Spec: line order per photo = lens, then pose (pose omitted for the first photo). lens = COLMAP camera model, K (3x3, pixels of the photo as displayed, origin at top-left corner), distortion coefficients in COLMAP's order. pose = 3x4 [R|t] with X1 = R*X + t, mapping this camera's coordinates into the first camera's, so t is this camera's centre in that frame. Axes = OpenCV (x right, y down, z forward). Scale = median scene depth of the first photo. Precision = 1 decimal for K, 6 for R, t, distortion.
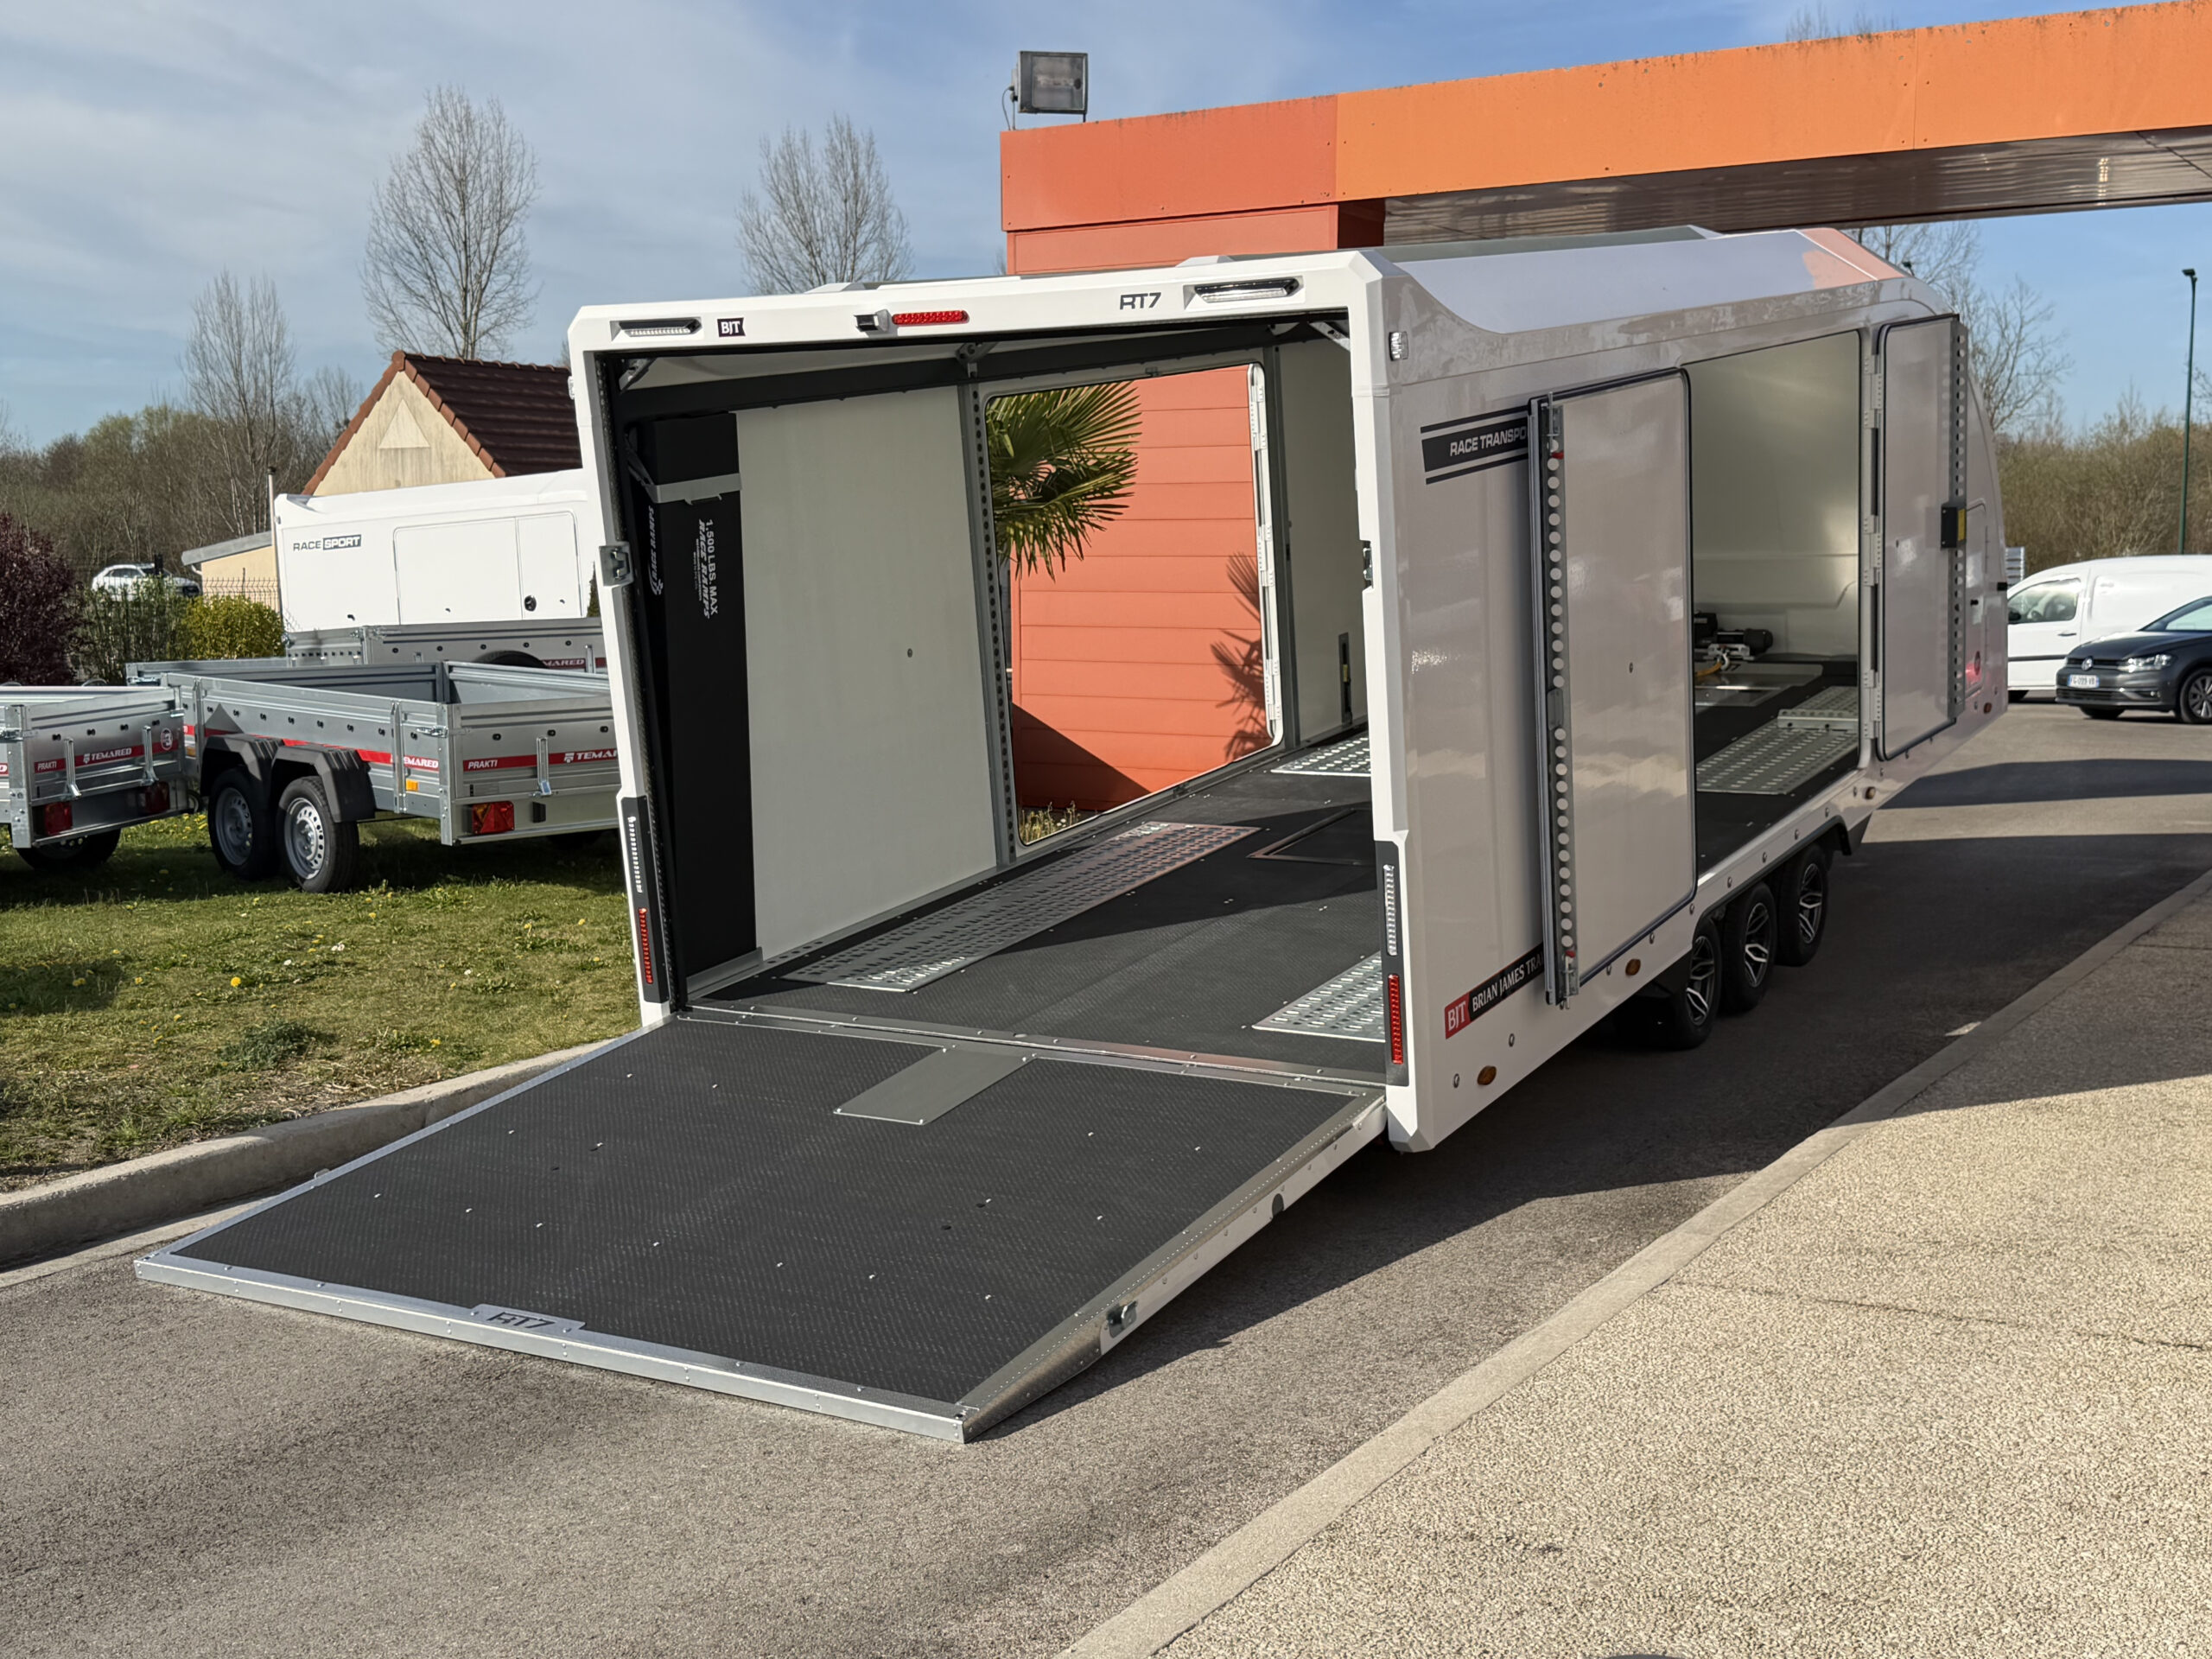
lens RADIAL K [[2555.9, 0, 1114.2], [0, 2555.9, 841.6], [0, 0, 1]] dist [0.217076, -0.542314]
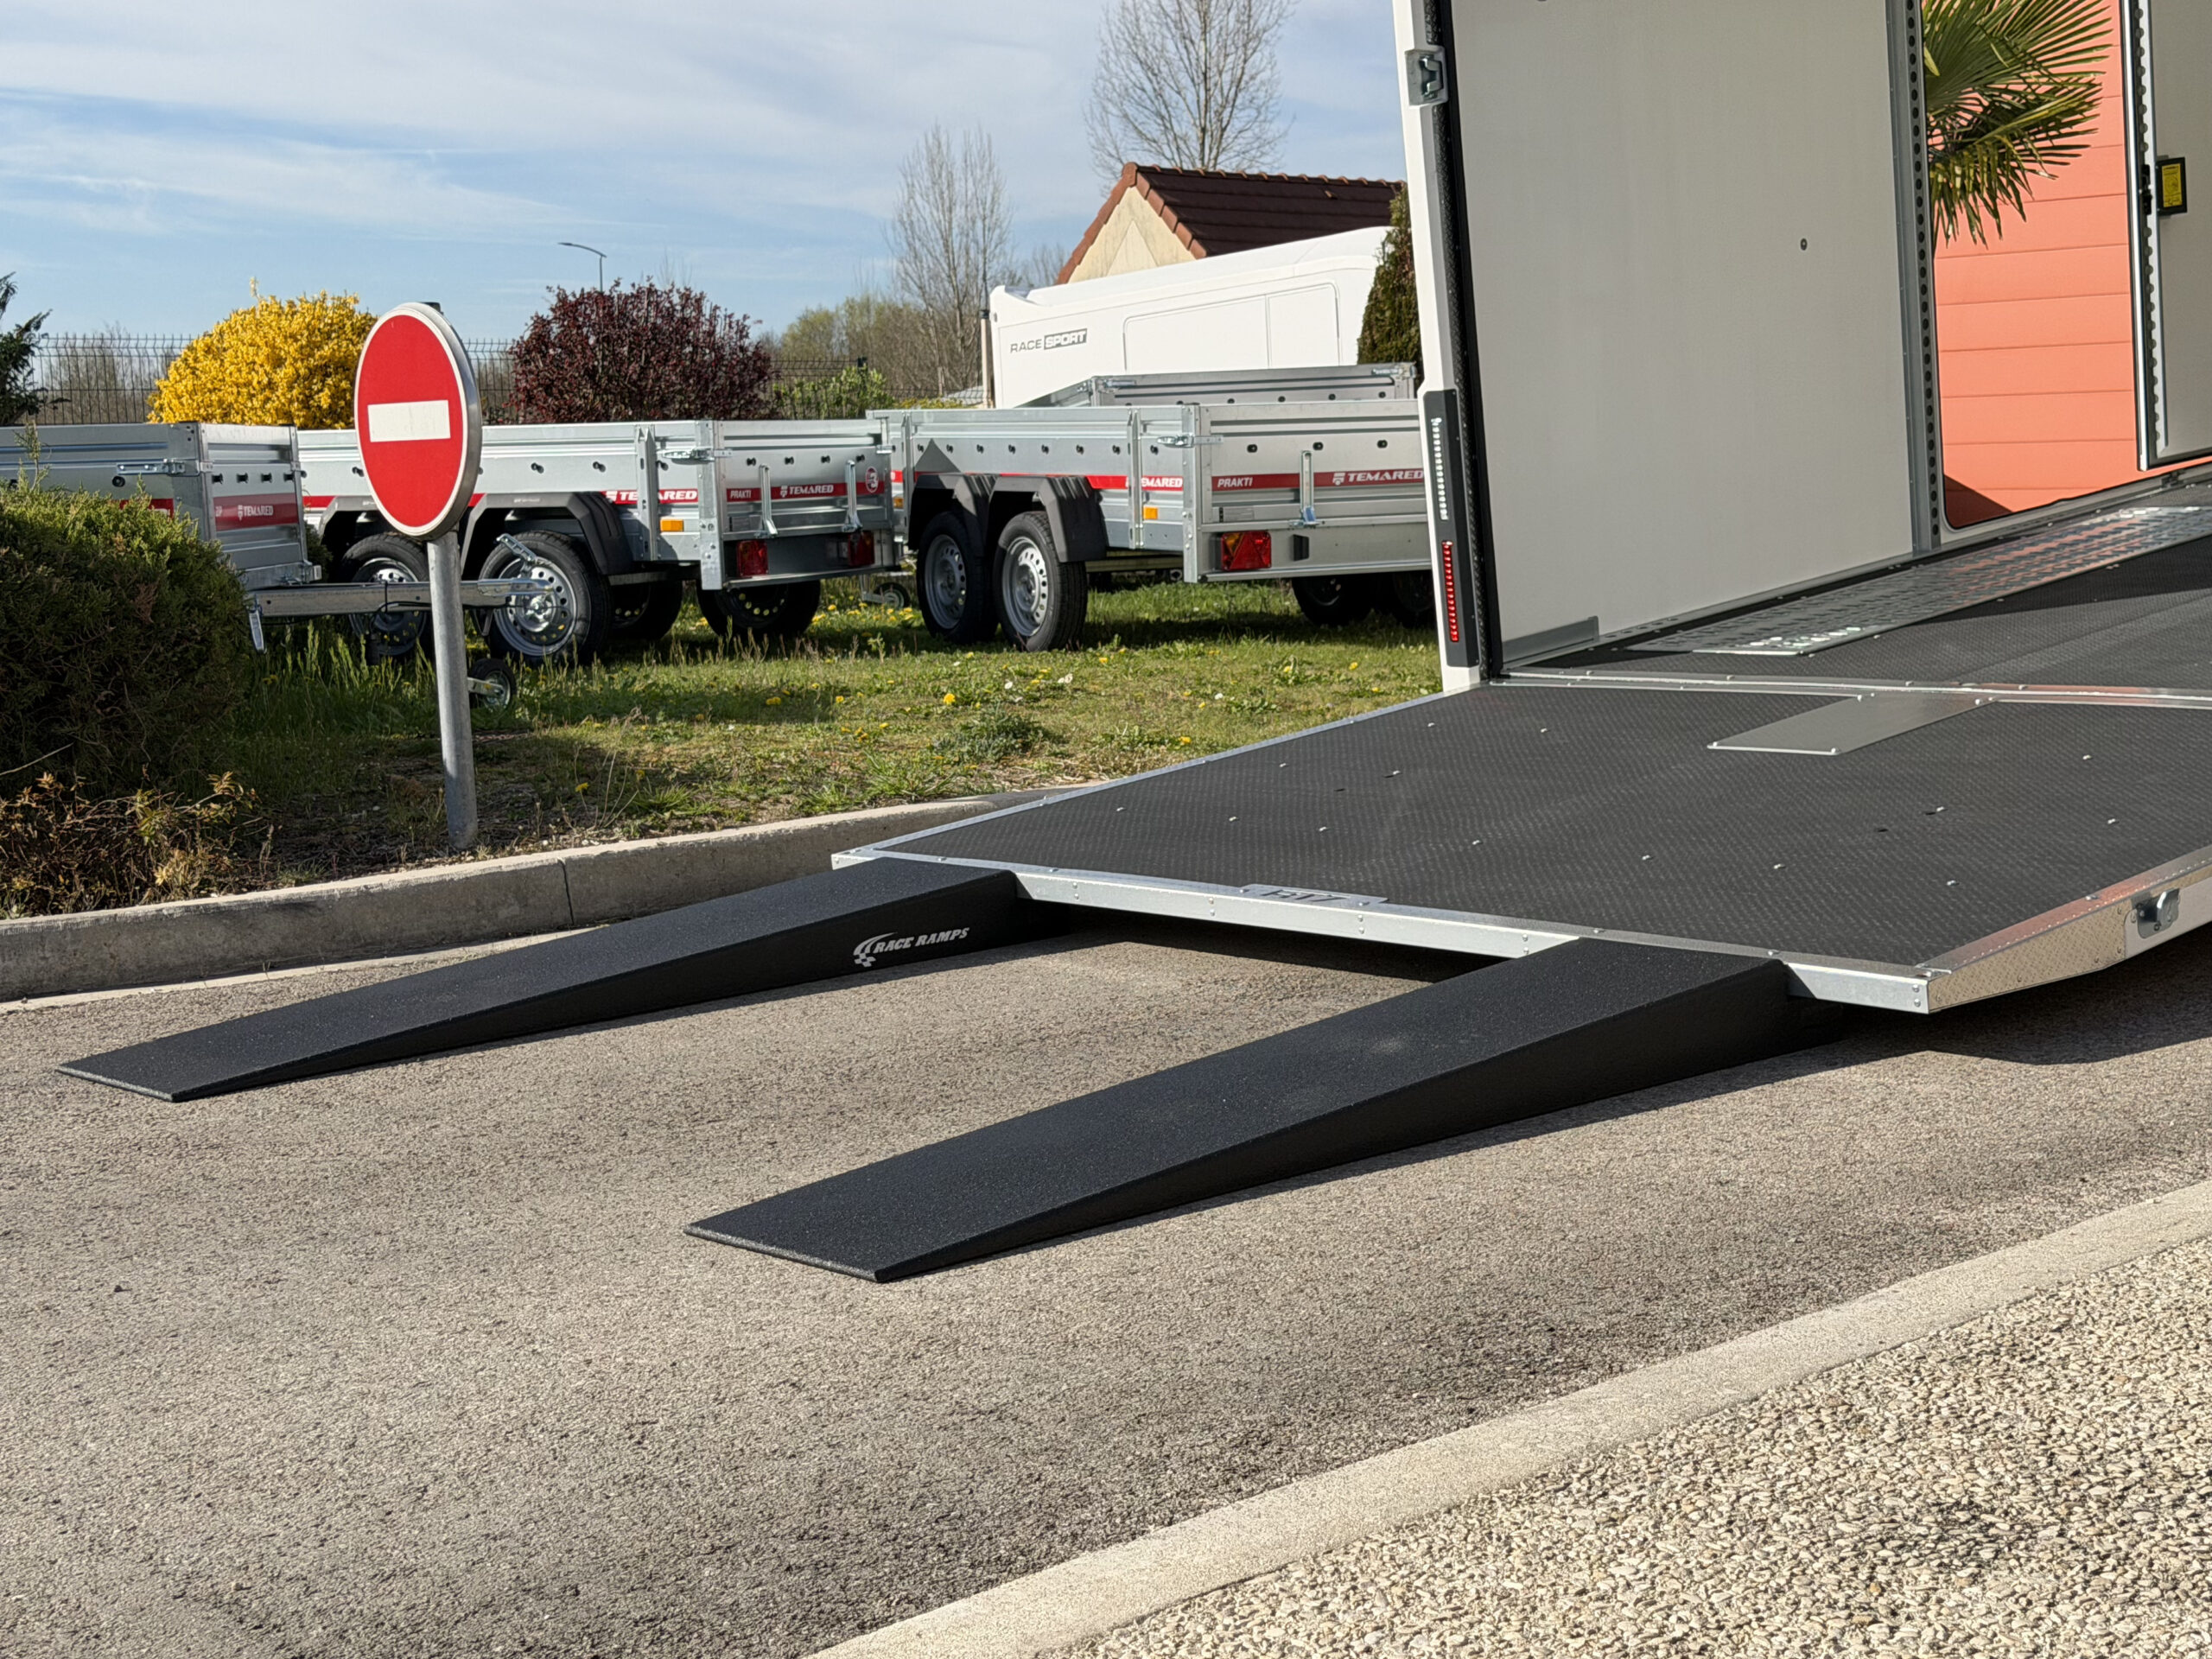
lens RADIAL K [[3143.5, 0, 1106.0], [0, 3143.5, 829.5], [0, 0, 1]] dist [0.176295, -0.142774]
pose [[0.963287, 0.016583, -0.267961, -0.019137], [-0.015253, 0.999859, 0.007045, 0.071788], [0.268040, -0.002699, 0.963404, 0.046474]]
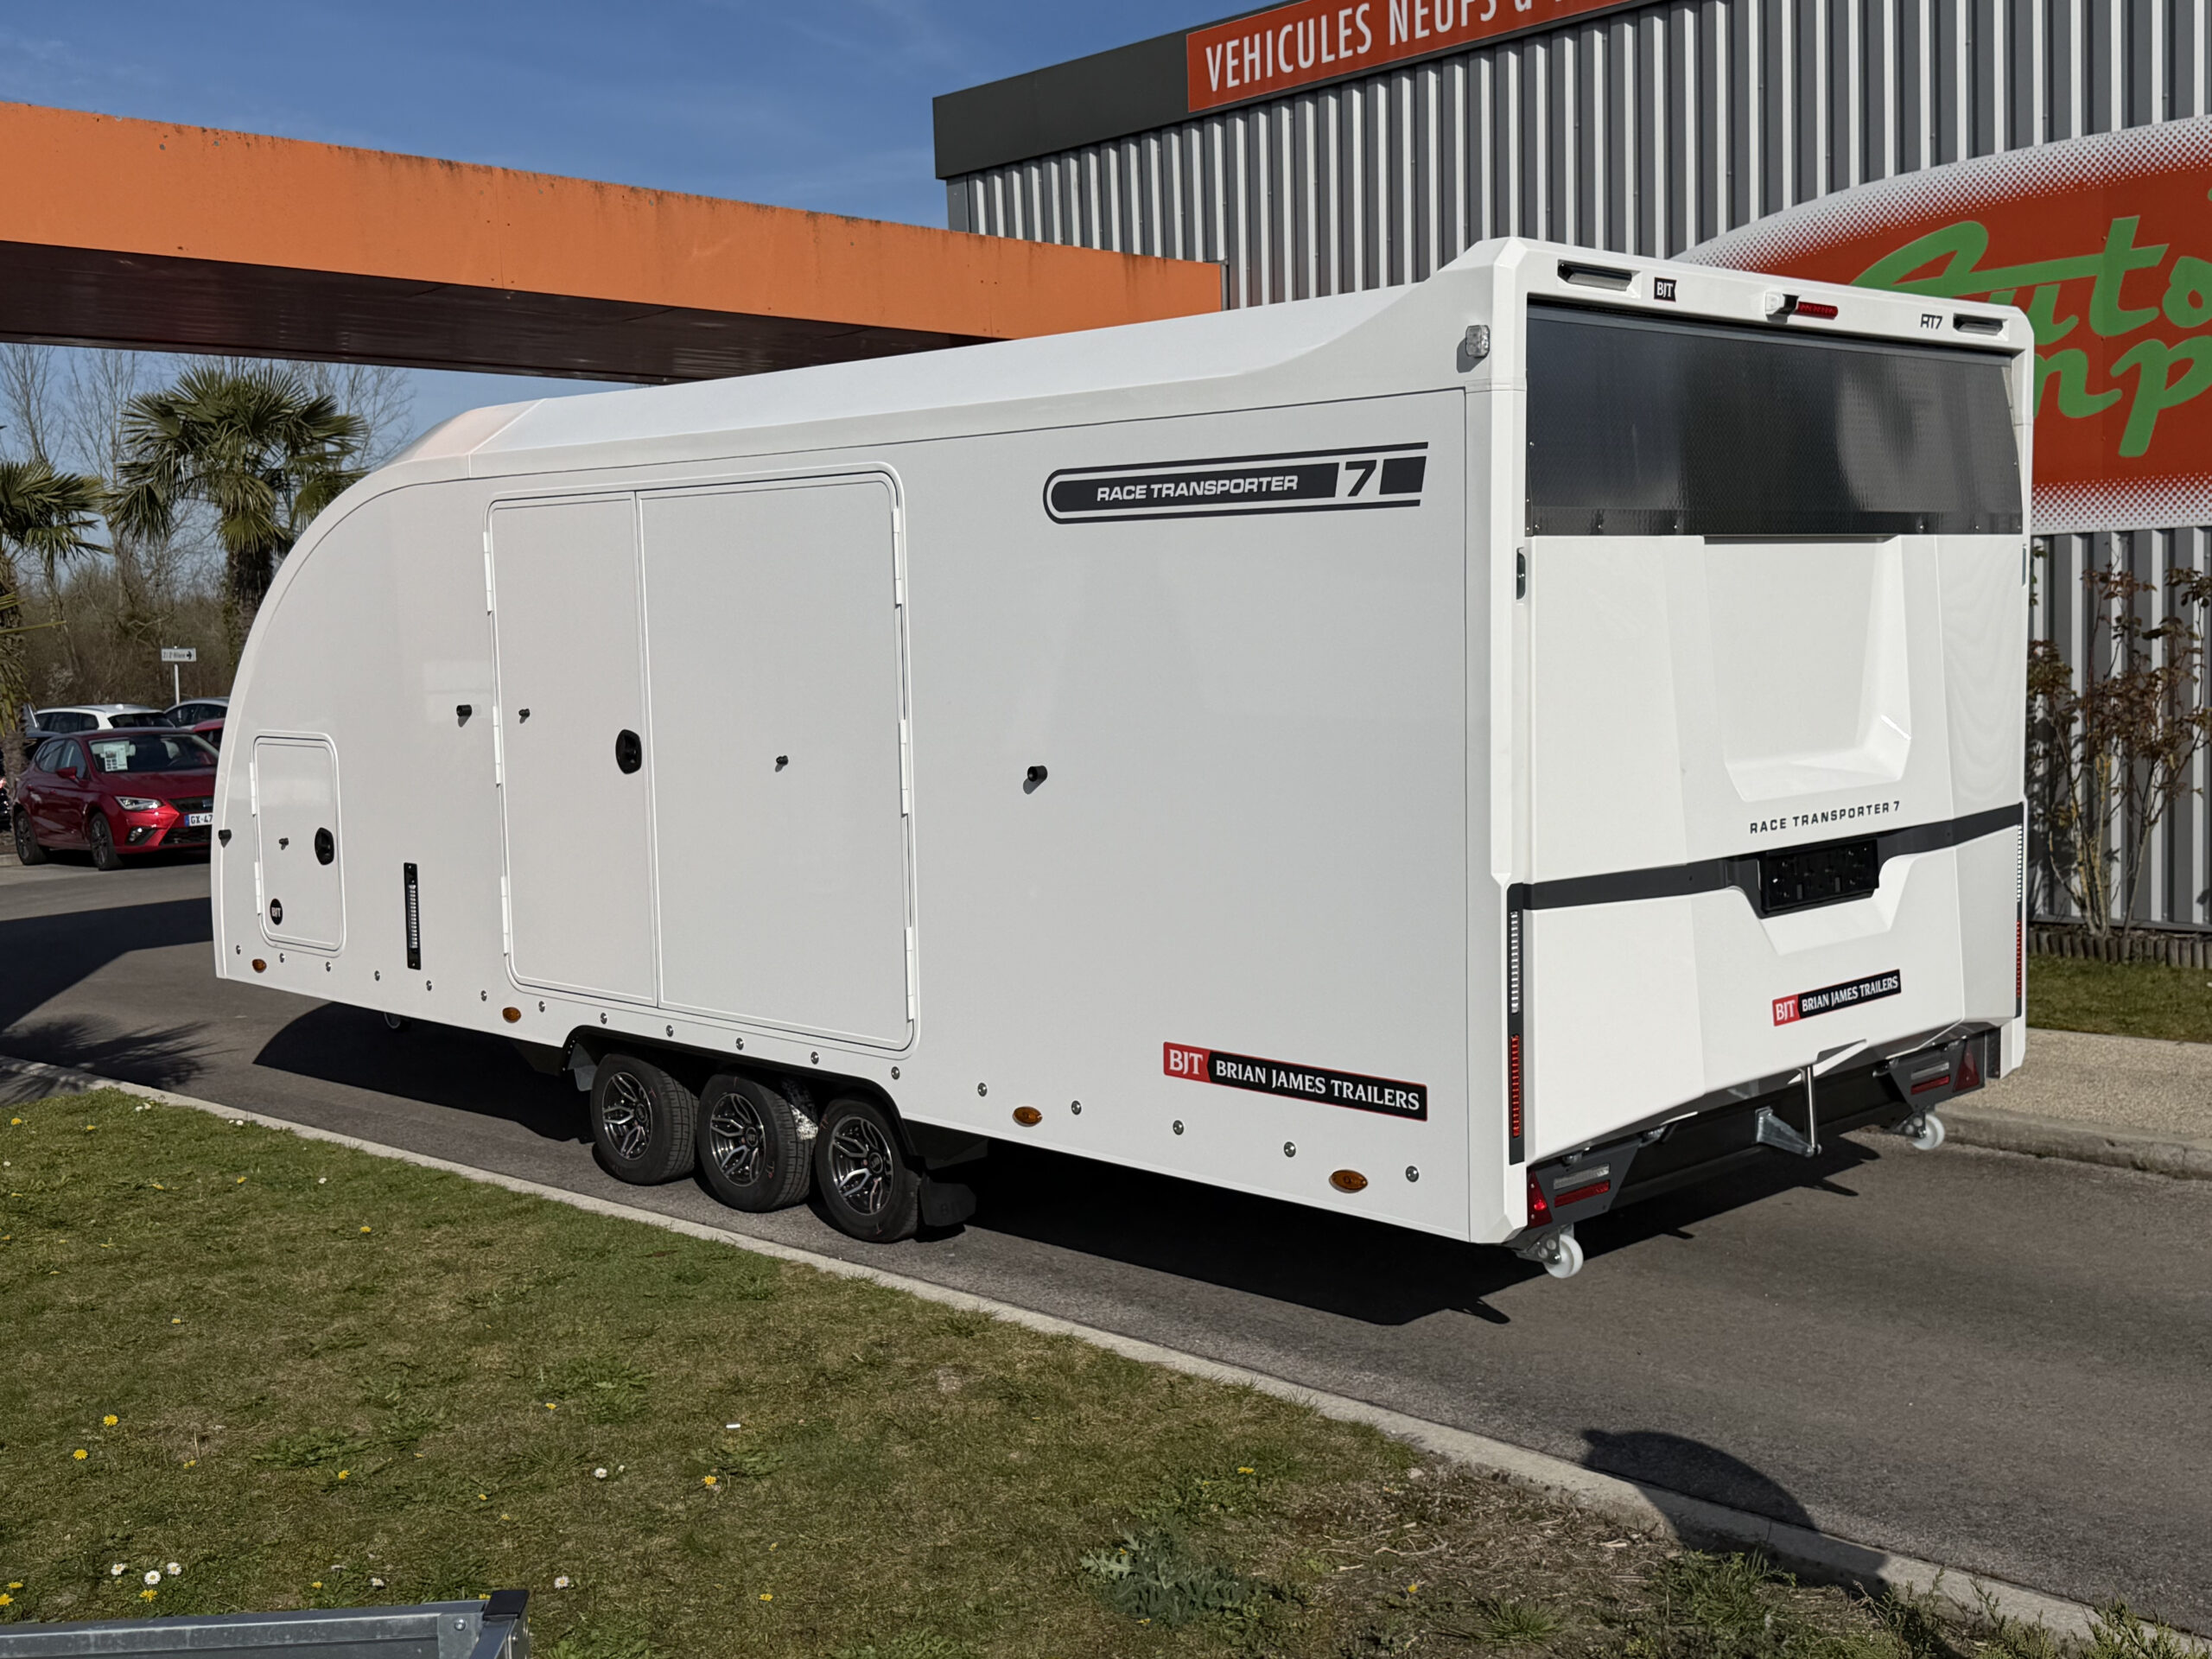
lens RADIAL K [[2397.3, 0, 1099.1], [0, 2397.3, 834.2], [0, 0, 1]] dist [0.239445, -0.583129]
pose [[0.237181, -0.076329, 0.968462, -0.597944], [0.142806, 0.988818, 0.042960, -0.075132], [-0.960912, 0.128113, 0.245430, 0.634385]]
